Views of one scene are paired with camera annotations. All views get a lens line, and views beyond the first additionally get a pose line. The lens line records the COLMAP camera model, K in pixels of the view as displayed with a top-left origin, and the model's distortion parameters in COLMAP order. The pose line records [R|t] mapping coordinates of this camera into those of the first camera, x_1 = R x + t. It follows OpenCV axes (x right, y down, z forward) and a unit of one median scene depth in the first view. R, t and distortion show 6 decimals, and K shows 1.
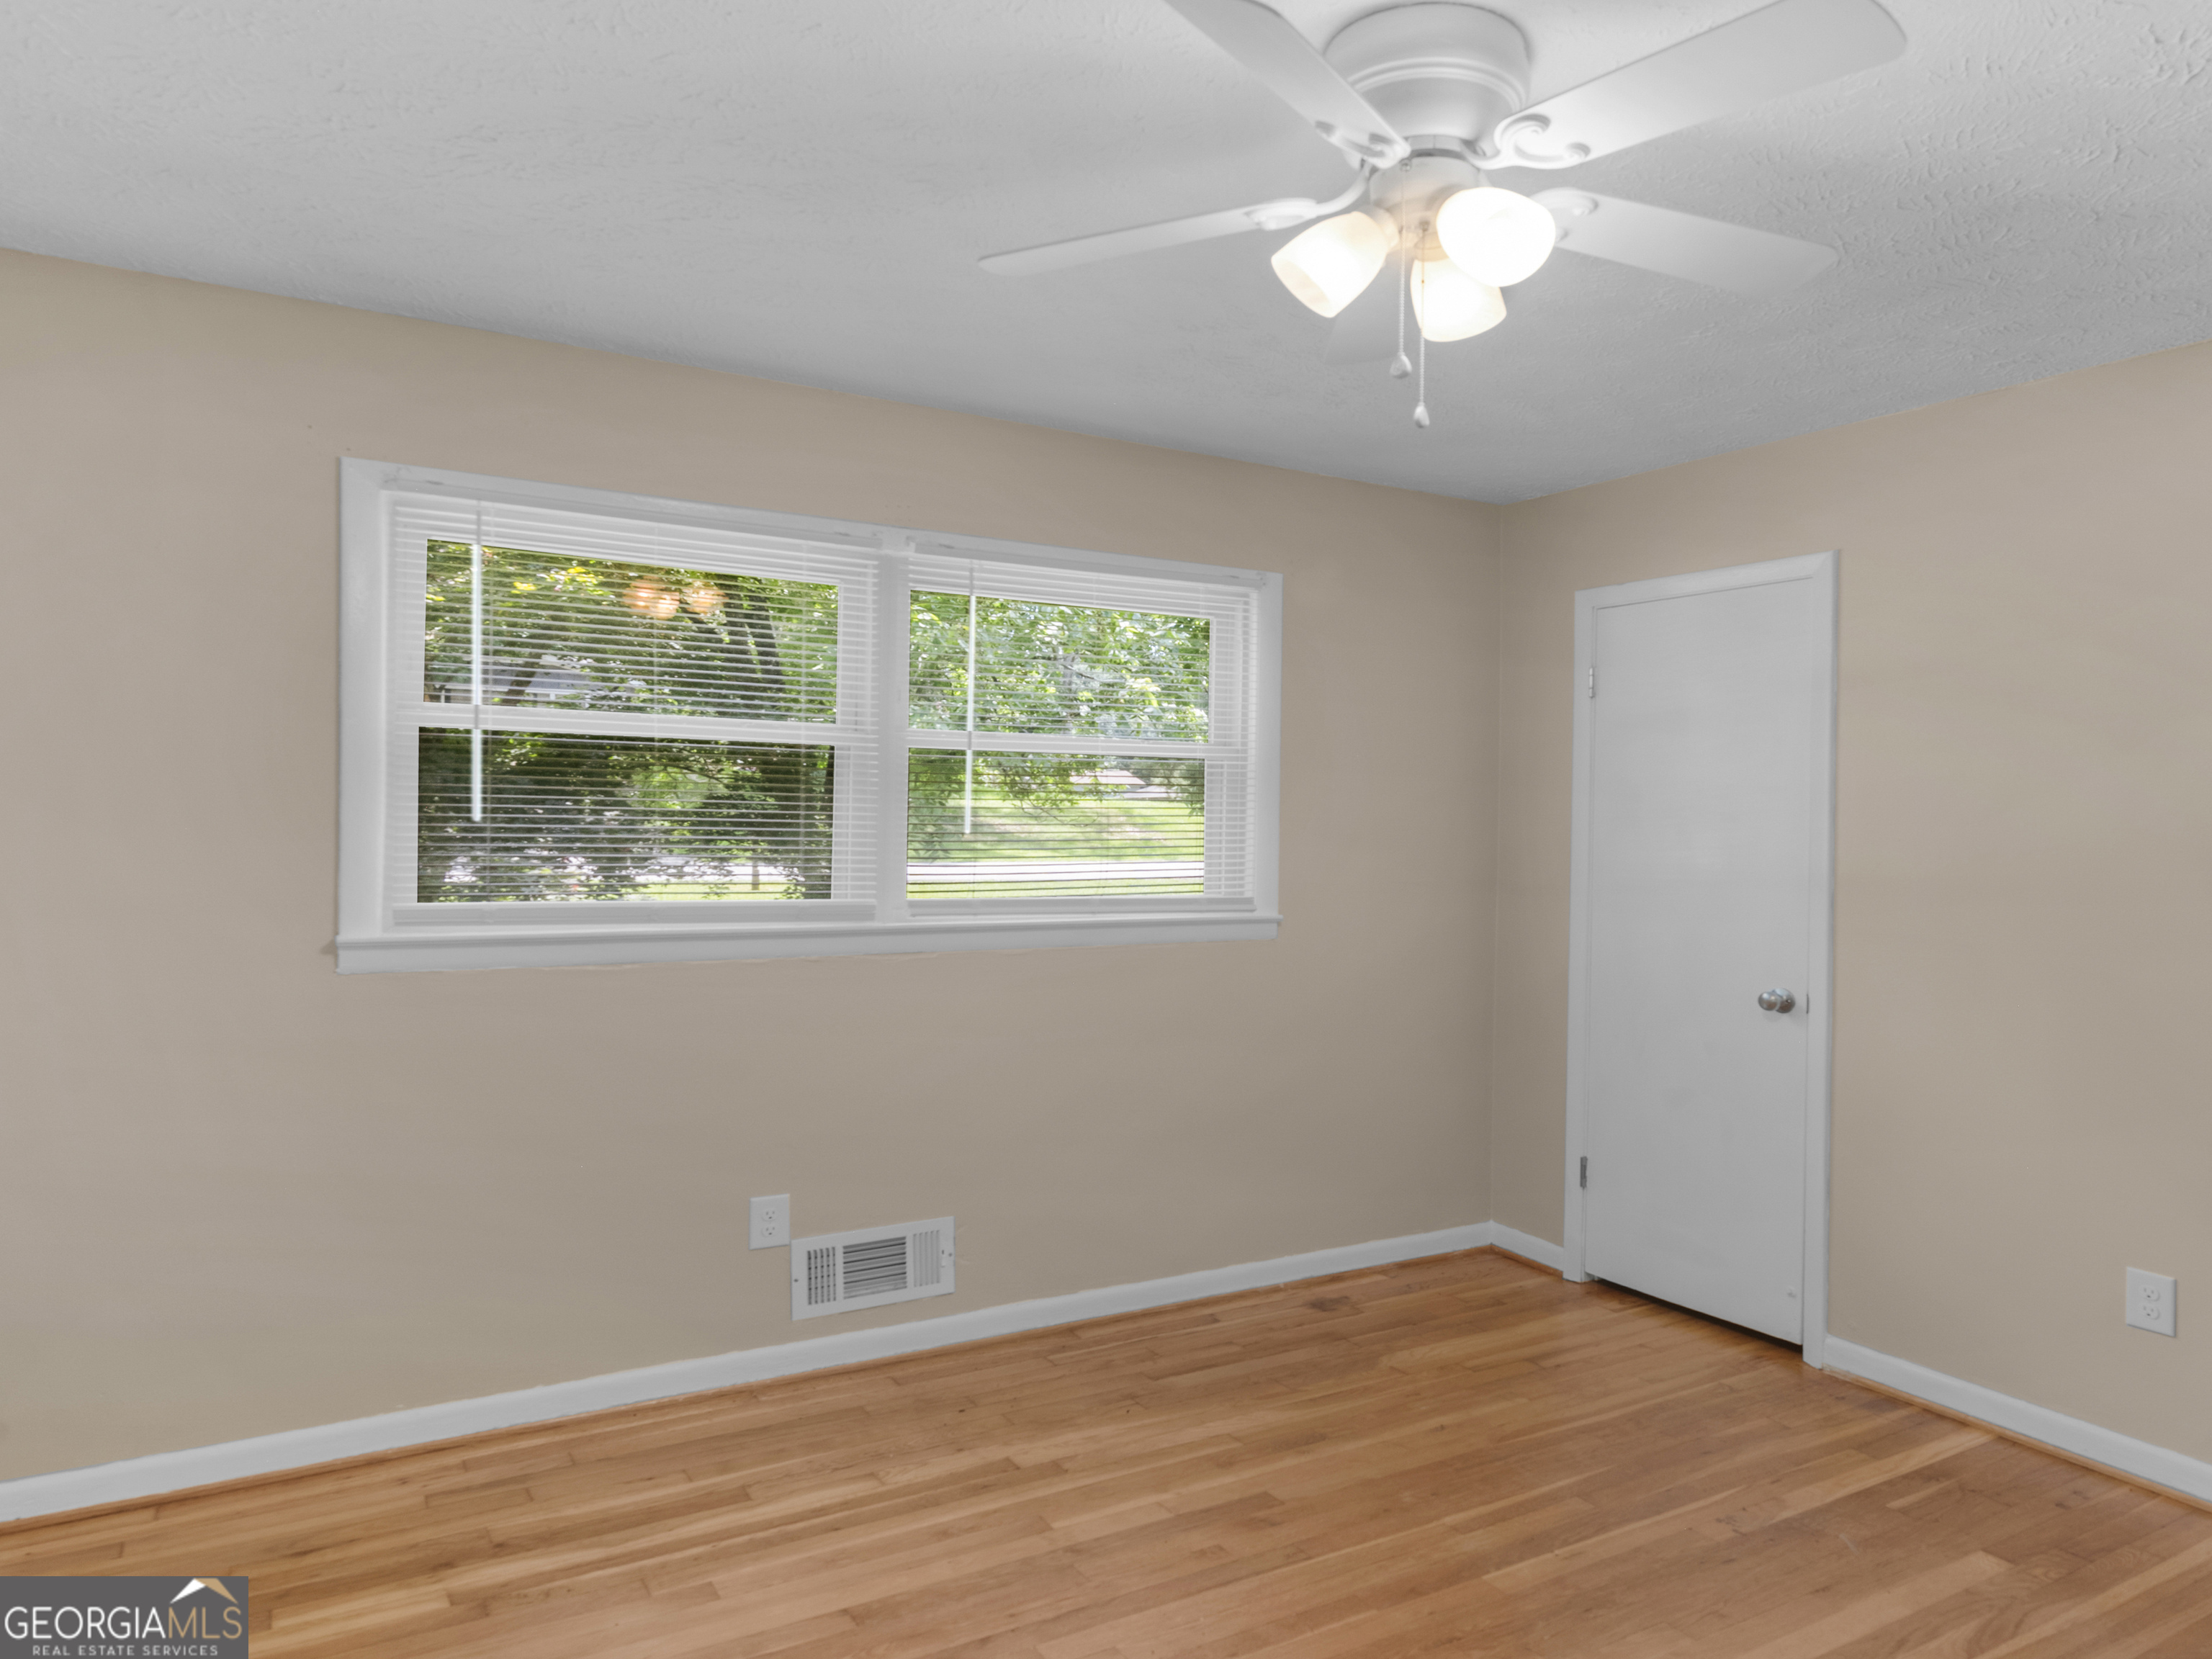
lens RADIAL K [[1284.4, 0, 1196.3], [0, 1284.4, 820.8], [0, 0, 1]] dist [0.005560, -0.000525]
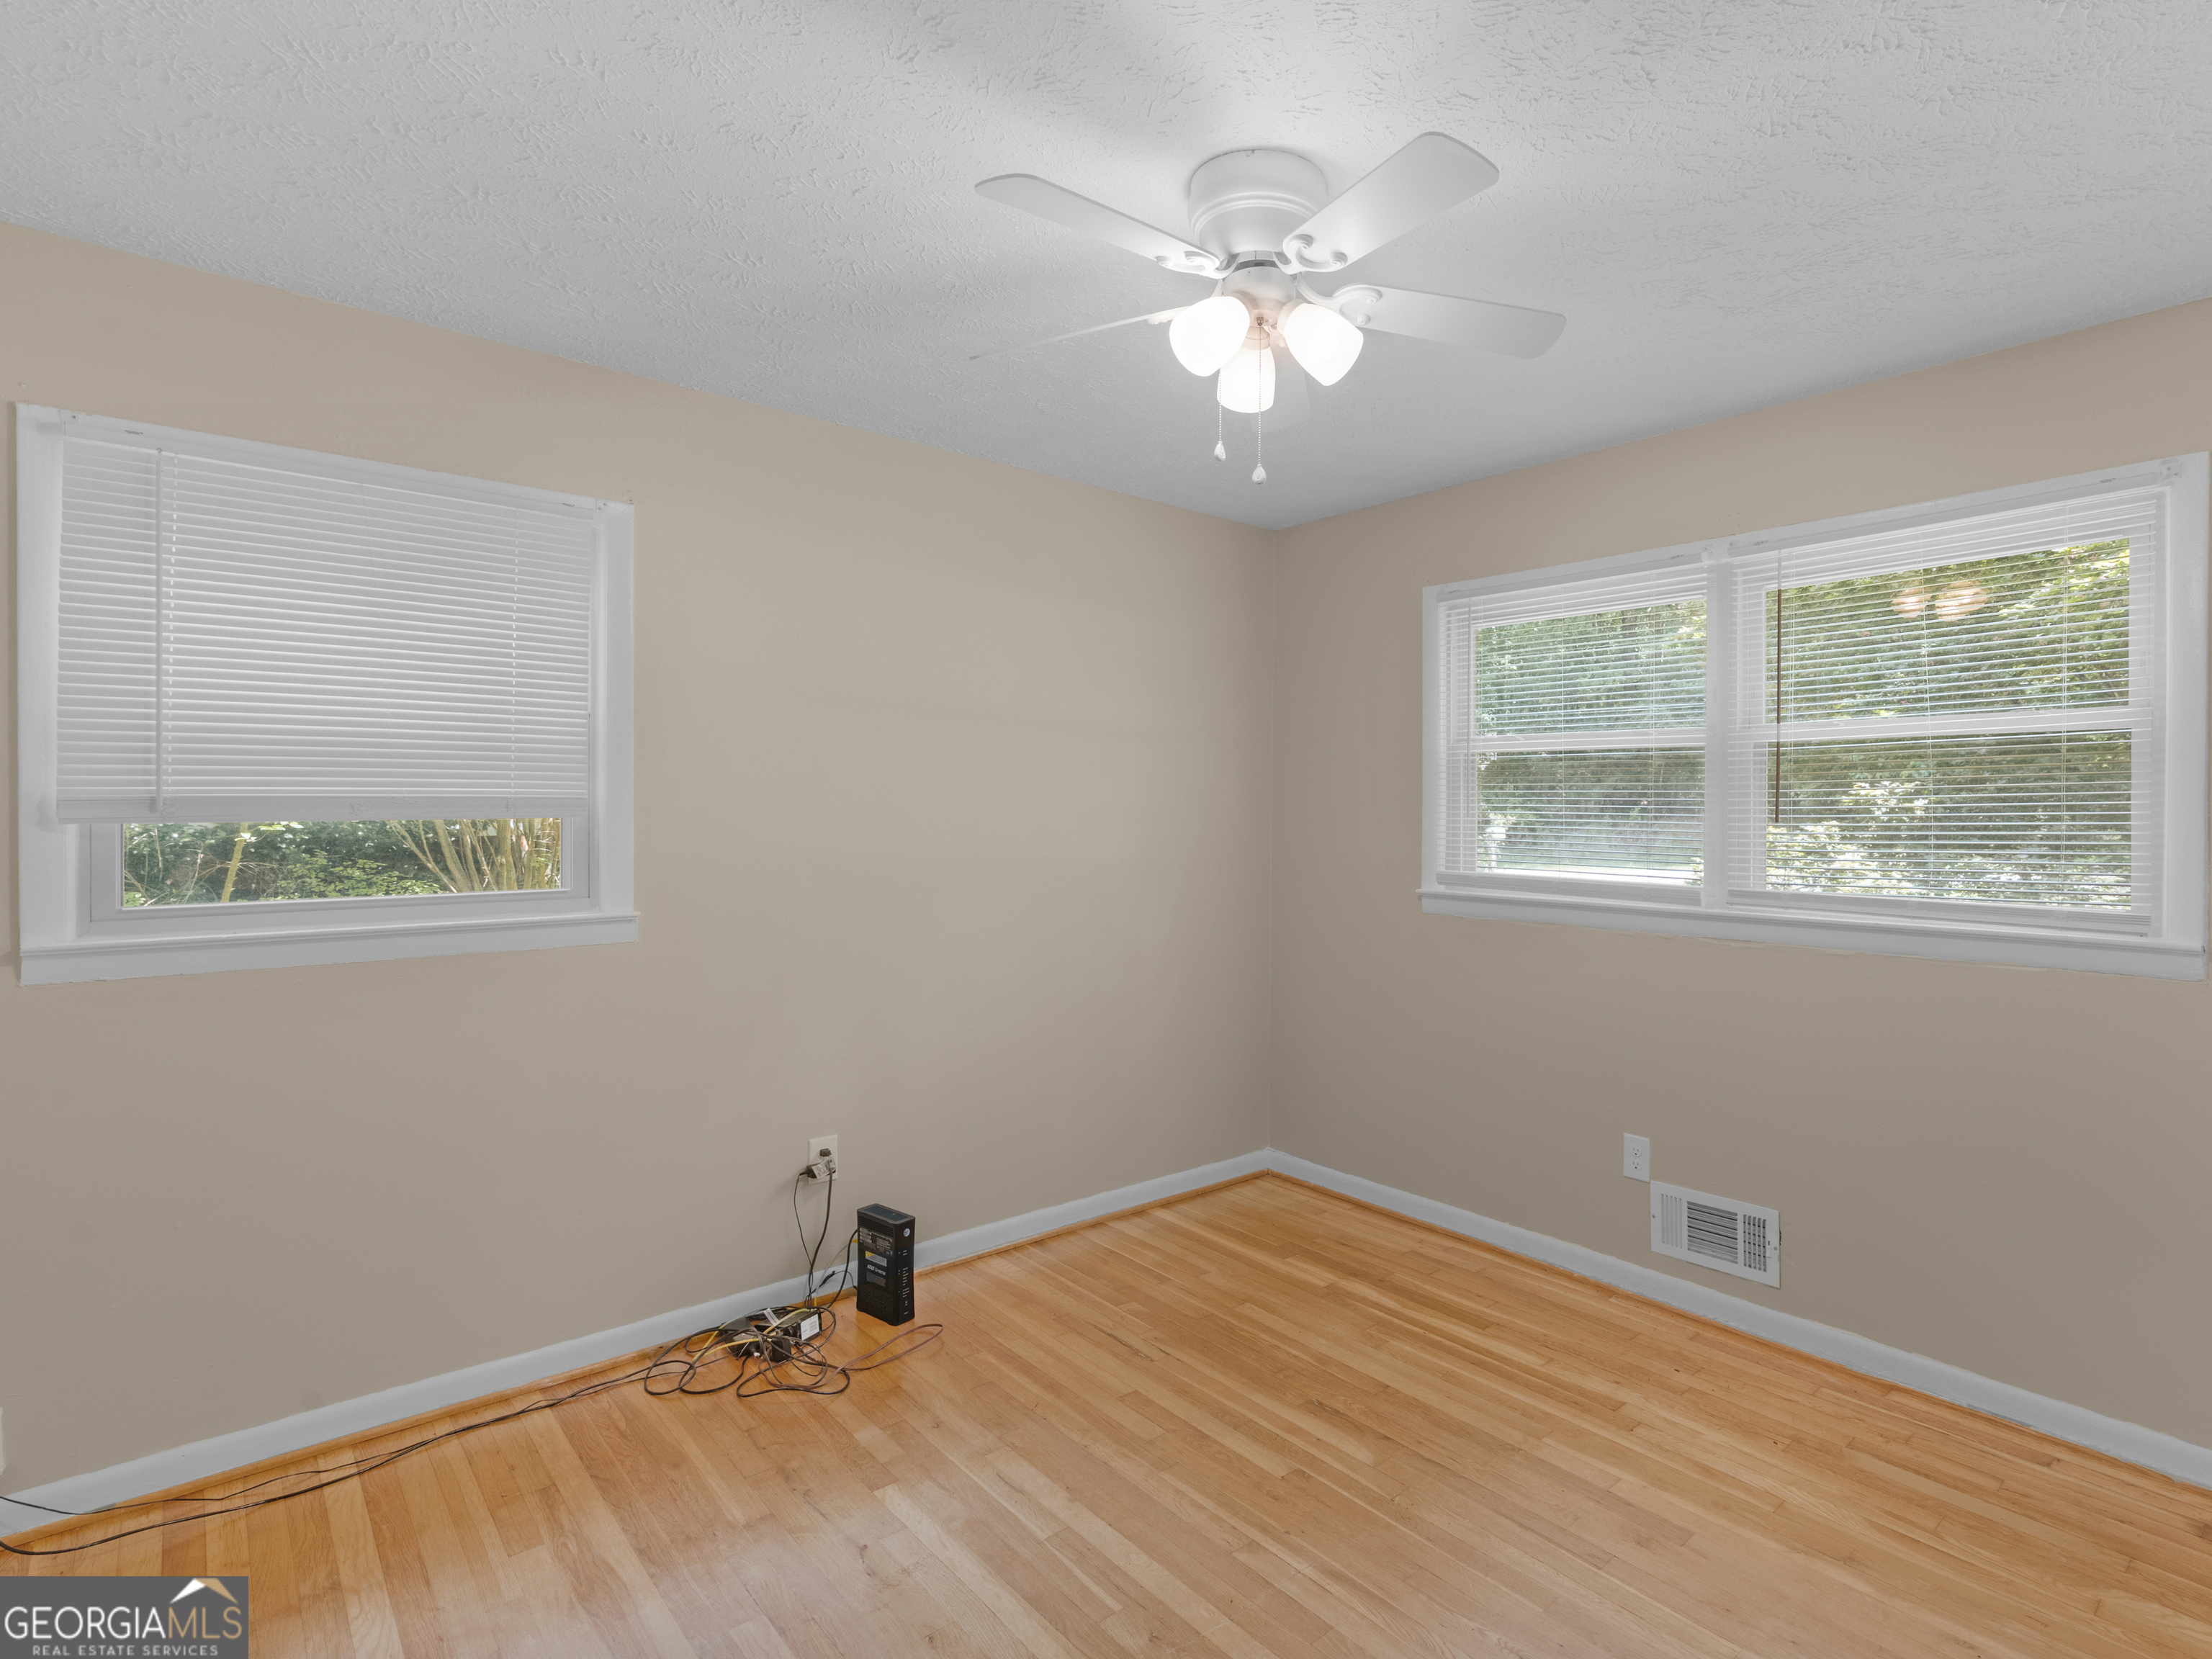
lens RADIAL K [[1188.5, 0, 1111.0], [0, 1188.5, 807.7], [0, 0, 1]] dist [-0.000522, -0.000284]
pose [[0.161278, -0.013792, -0.986813, 0.663297], [-0.000930, 0.999900, -0.014127, 0.009148], [0.986909, 0.003196, 0.161249, 0.354183]]
